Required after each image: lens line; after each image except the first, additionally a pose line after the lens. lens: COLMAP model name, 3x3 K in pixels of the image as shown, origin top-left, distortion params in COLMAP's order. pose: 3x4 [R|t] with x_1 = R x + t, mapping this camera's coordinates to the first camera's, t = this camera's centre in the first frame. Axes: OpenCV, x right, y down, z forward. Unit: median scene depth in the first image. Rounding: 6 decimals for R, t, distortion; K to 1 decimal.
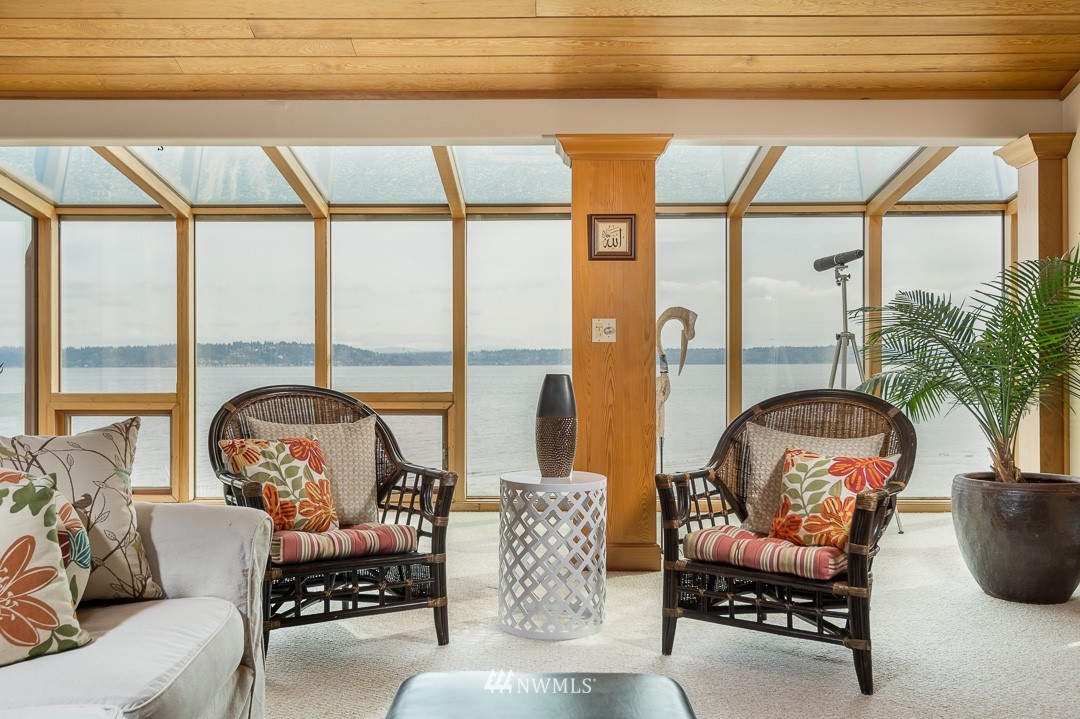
lens RADIAL K [[932.8, 0, 539.9], [0, 932.8, 373.7], [0, 0, 1]] dist [-0.004107, -0.009759]
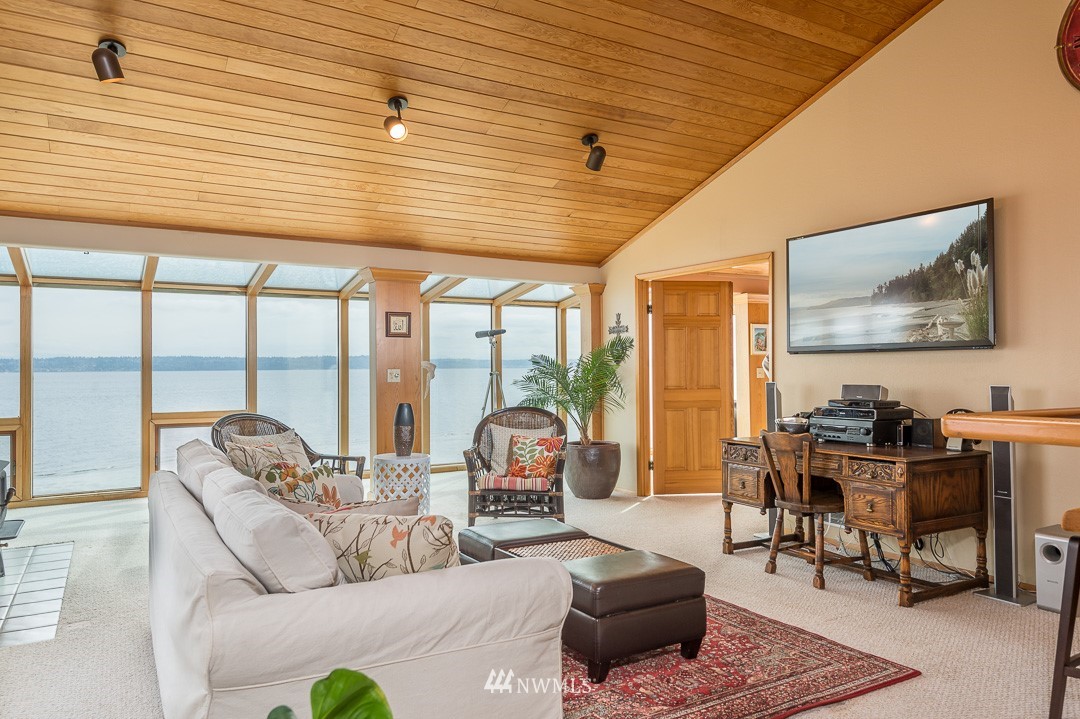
lens RADIAL K [[735.5, 0, 540.0], [0, 735.5, 359.5], [0, 0, 1]] dist [0.001045, -0.000188]
pose [[0.854533, 0.001807, 0.519393, -0.493462], [0.009150, 0.999786, -0.018532, -0.054974], [-0.519316, 0.020589, 0.854334, -0.428531]]
